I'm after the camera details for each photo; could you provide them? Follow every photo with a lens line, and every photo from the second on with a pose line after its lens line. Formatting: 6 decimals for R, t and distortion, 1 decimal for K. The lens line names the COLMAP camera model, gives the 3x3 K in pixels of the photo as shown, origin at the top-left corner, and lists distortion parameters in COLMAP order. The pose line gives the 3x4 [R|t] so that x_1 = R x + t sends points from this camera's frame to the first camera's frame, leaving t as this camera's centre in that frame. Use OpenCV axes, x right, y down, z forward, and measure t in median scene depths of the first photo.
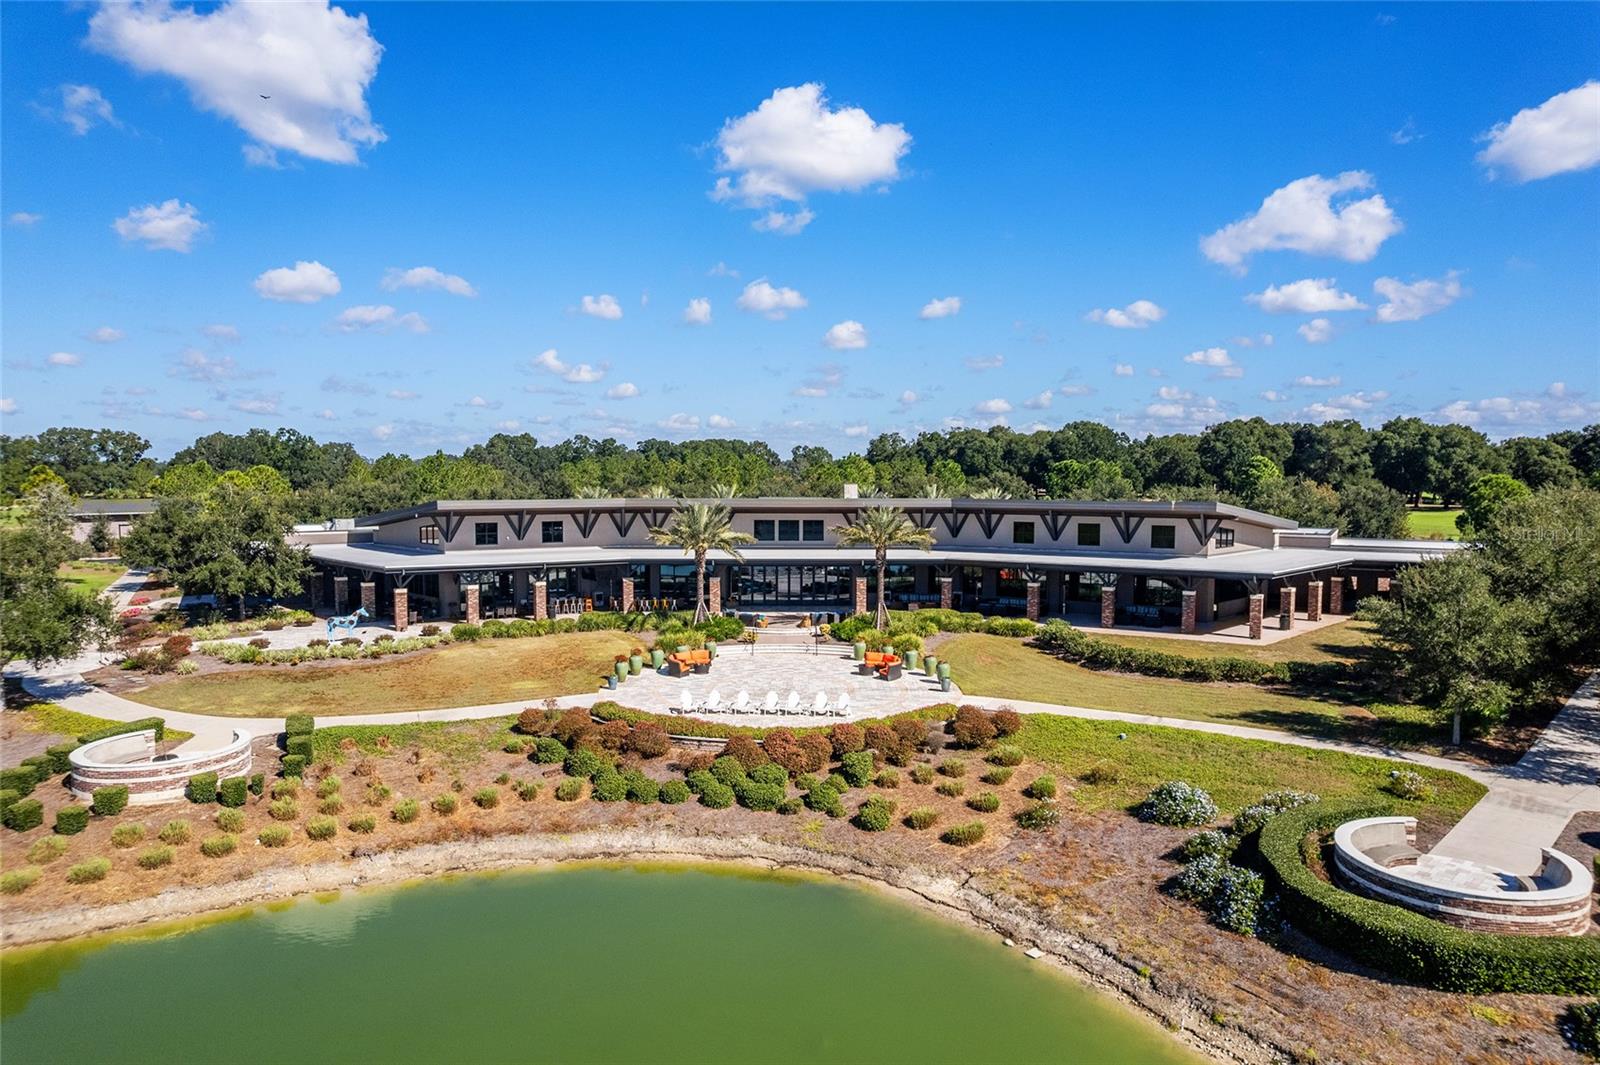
lens RADIAL K [[1020.2, 0, 806.2], [0, 1020.2, 538.6], [0, 0, 1]] dist [-0.069999, 0.058506]
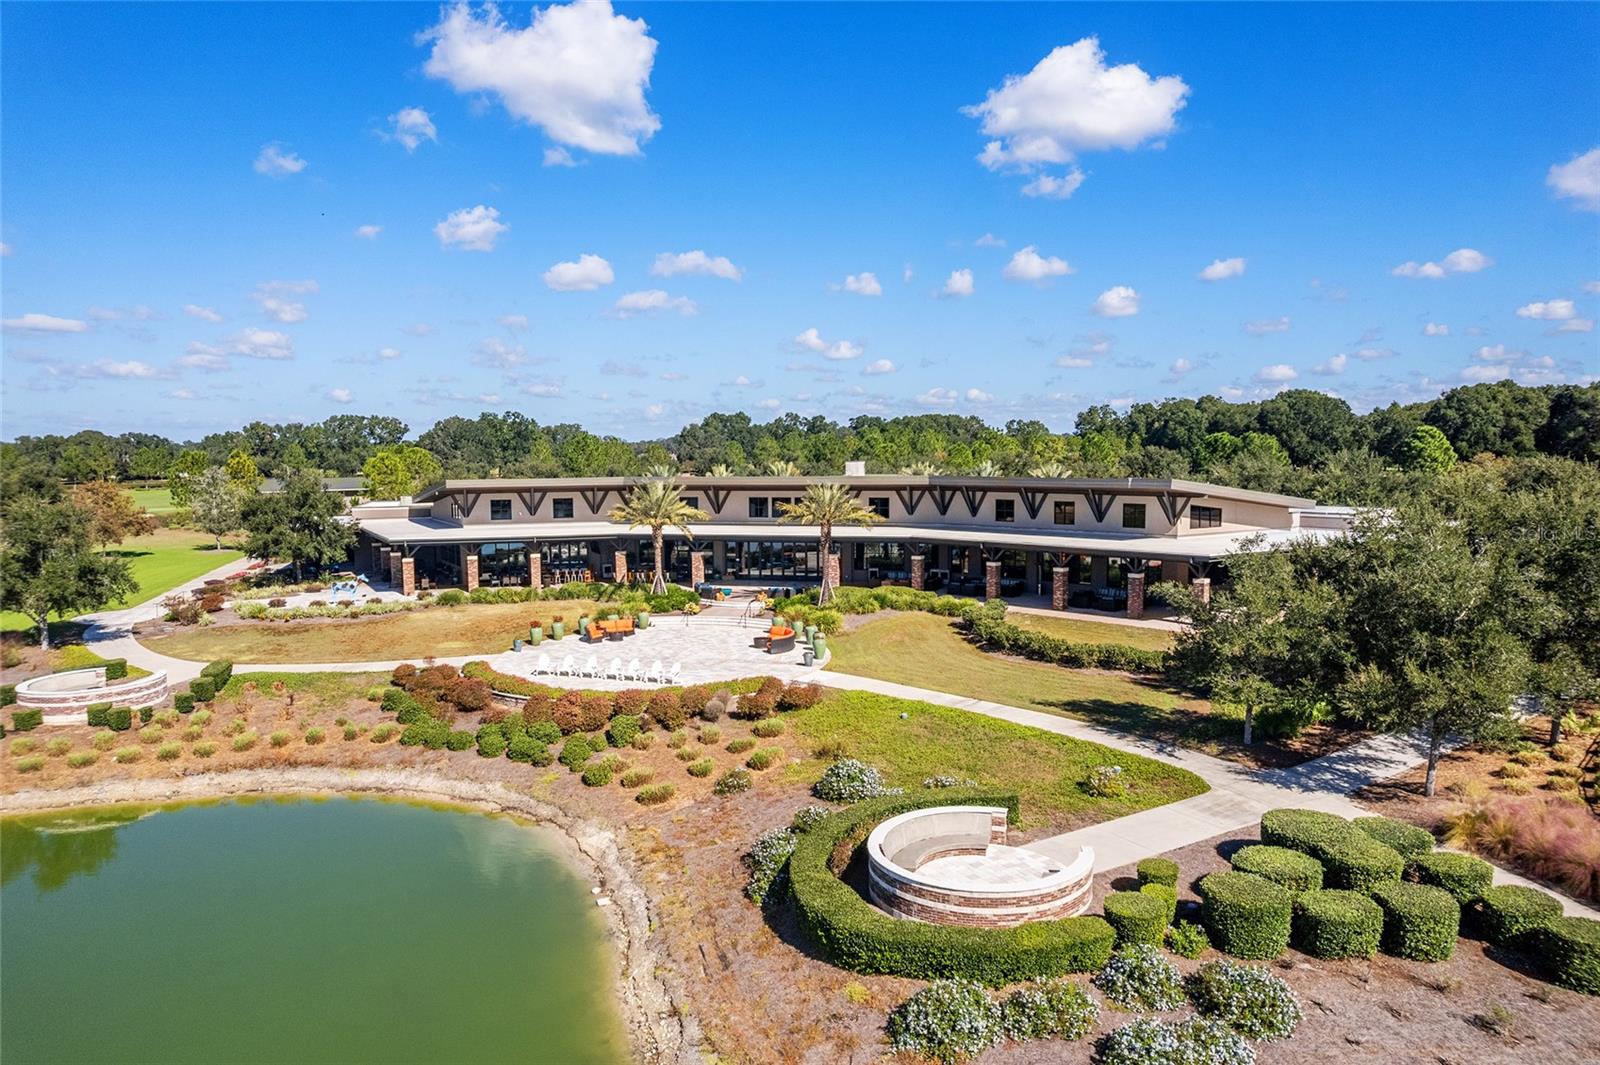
lens RADIAL K [[1020.2, 0, 817.7], [0, 1020.2, 572.4], [0, 0, 1]] dist [-0.069999, 0.058506]
pose [[0.970854, 0.018381, -0.238964, 0.289957], [-0.004802, 0.998346, 0.057282, -0.001497], [0.239622, -0.054465, 0.969337, 0.010318]]
